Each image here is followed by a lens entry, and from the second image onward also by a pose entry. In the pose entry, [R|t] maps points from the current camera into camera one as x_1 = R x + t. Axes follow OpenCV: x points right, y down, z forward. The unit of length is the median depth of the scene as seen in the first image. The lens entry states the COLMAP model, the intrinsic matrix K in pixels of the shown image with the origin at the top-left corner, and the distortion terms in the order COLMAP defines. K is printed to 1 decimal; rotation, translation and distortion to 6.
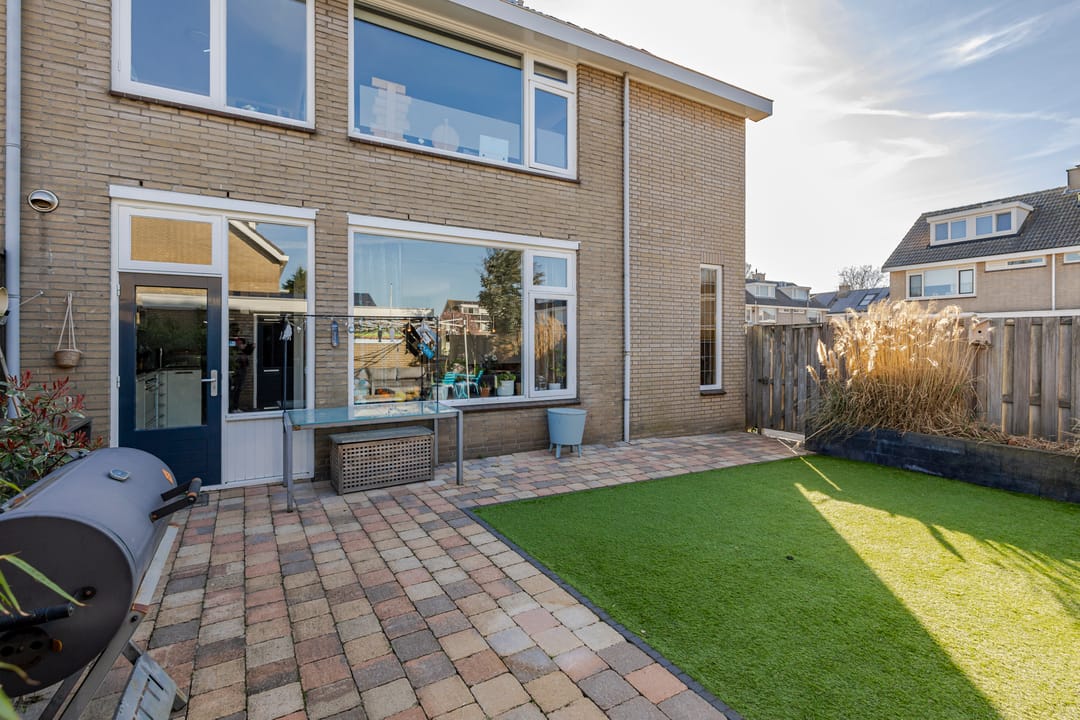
lens RADIAL K [[498.8, 0, 537.0], [0, 498.8, 349.9], [0, 0, 1]] dist [-0.018653, -0.002141]
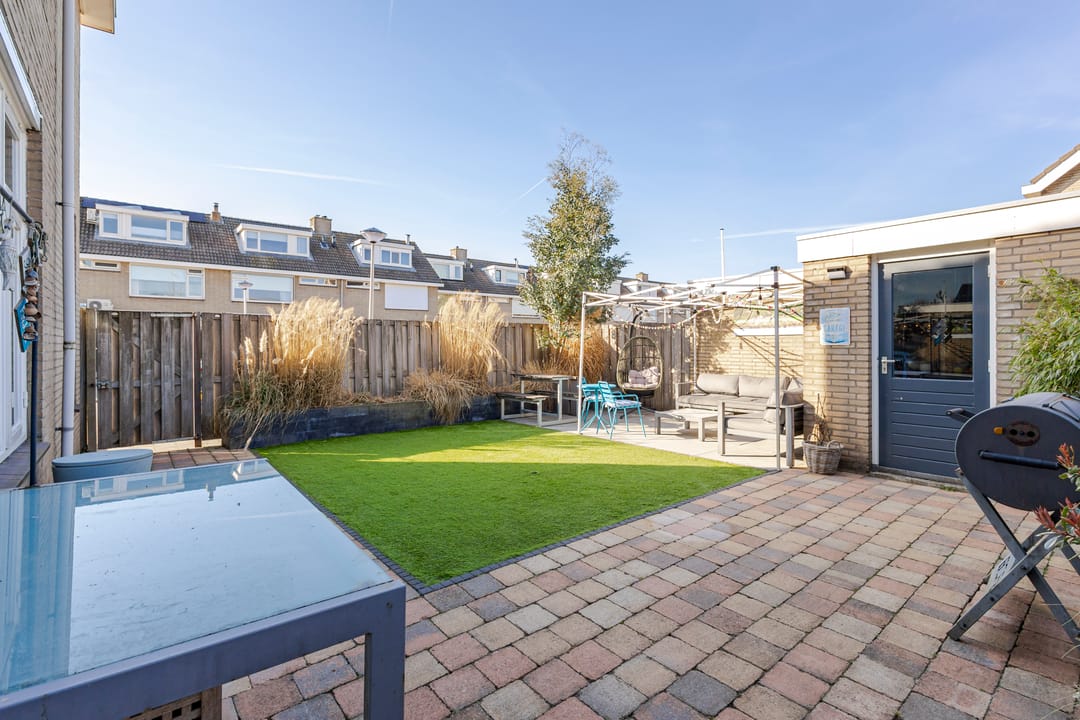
lens RADIAL K [[498.8, 0, 536.8], [0, 498.8, 350.7], [0, 0, 1]] dist [-0.018653, -0.002141]
pose [[-0.151378, -0.014532, 0.988369, -0.964748], [0.019506, 0.999653, 0.017685, 0.025954], [-0.988284, 0.021957, -0.151042, 1.204707]]
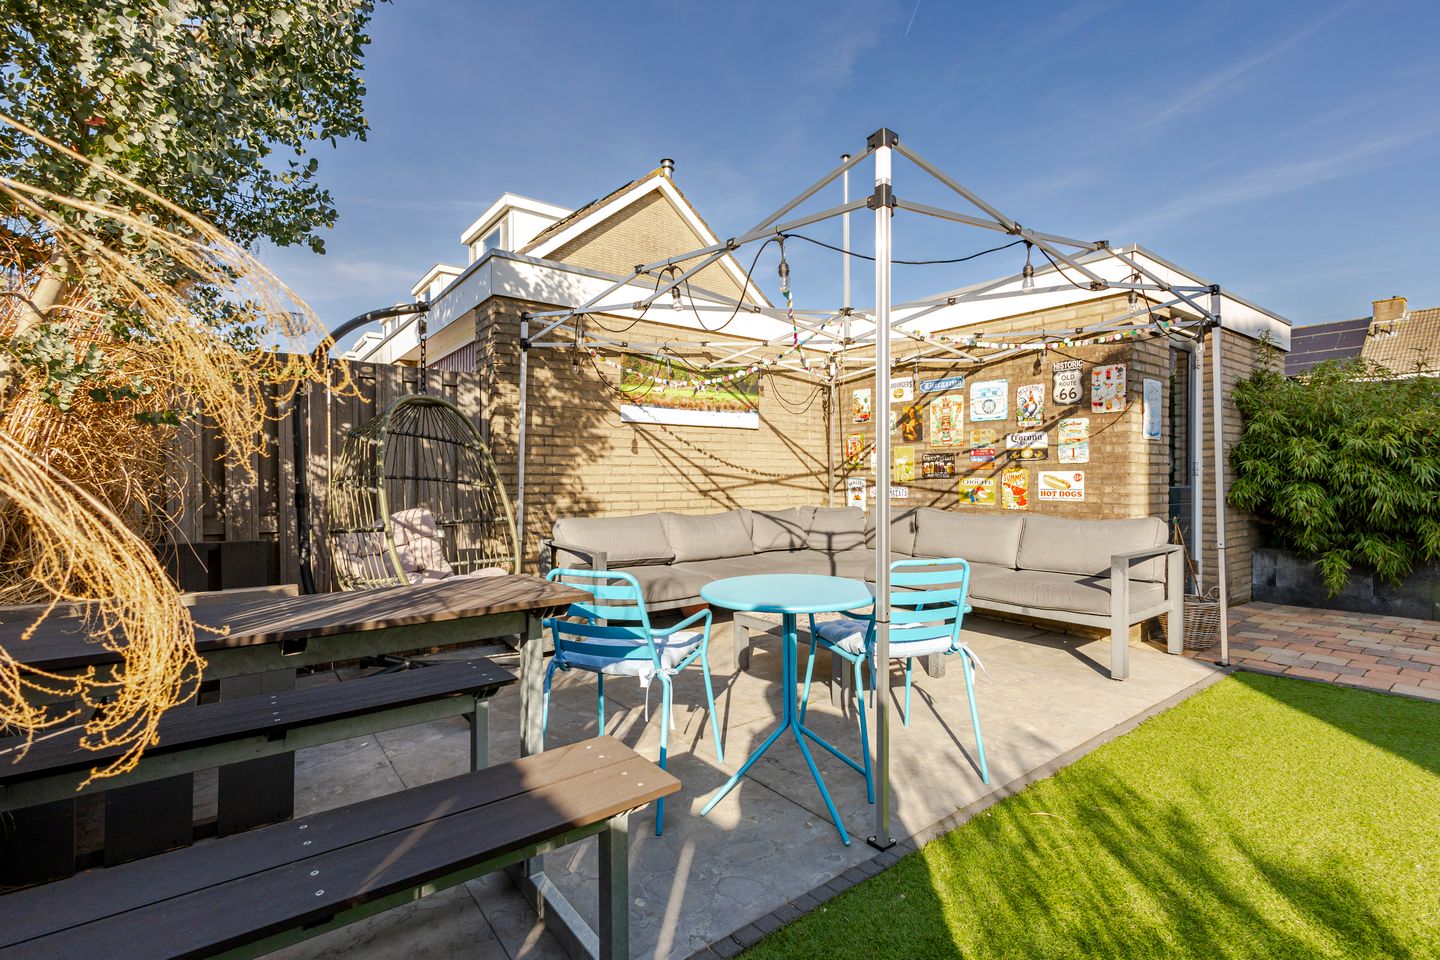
lens RADIAL K [[665.0, 0, 716.4], [0, 665.0, 479.5], [0, 0, 1]] dist [-0.018653, -0.002141]
pose [[-0.994170, -0.002277, -0.107797, 1.438521], [-0.004547, 0.999773, 0.020814, 0.111058], [0.107725, 0.021182, -0.993955, 1.246816]]
